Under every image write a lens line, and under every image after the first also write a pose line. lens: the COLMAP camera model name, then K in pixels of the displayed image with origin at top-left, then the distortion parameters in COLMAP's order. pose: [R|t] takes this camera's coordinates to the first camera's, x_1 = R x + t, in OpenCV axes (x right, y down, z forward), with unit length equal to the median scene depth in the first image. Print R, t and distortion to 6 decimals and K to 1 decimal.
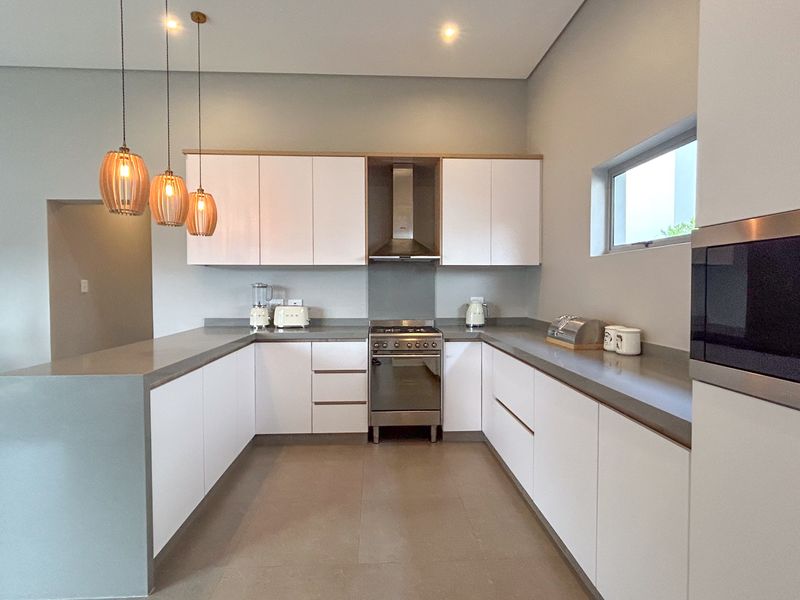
lens RADIAL K [[431.1, 0, 400.0], [0, 431.1, 300.0], [0, 0, 1]] dist [0.001765, -0.001142]
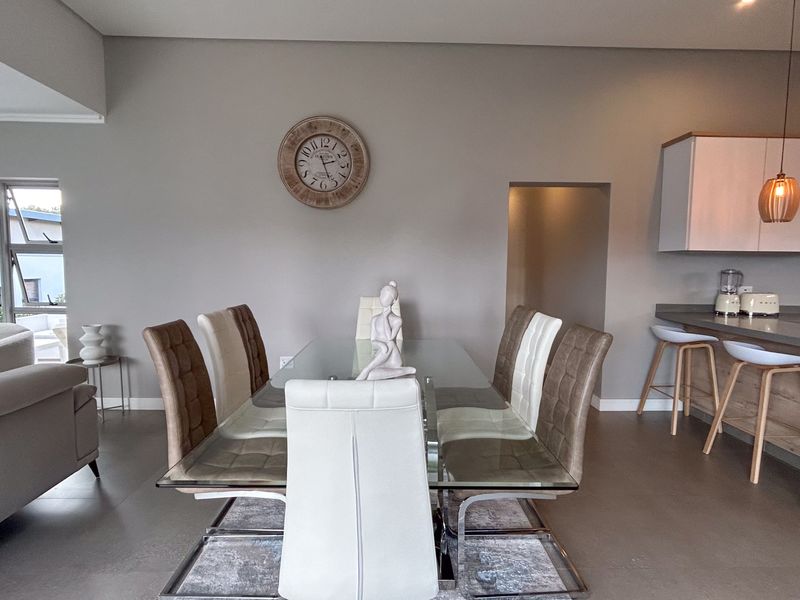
lens RADIAL K [[431.1, 0, 400.0], [0, 431.1, 300.0], [0, 0, 1]] dist [0.001765, -0.001142]
pose [[0.999358, 0.014218, -0.032871, -1.070998], [-0.012453, 0.998501, 0.053299, -0.013357], [0.033579, -0.052855, 0.998037, -0.008053]]
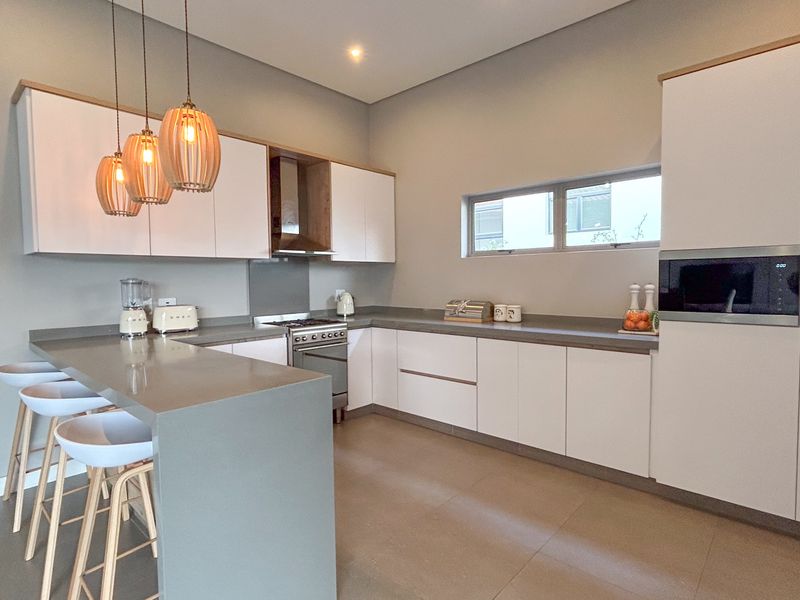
lens RADIAL K [[431.1, 0, 400.0], [0, 431.1, 300.0], [0, 0, 1]] dist [0.001765, -0.001142]
pose [[0.711321, -0.042175, 0.701601, -0.542671], [0.031903, 0.999107, 0.027714, -0.006659], [-0.702143, 0.002670, 0.712031, 0.109805]]
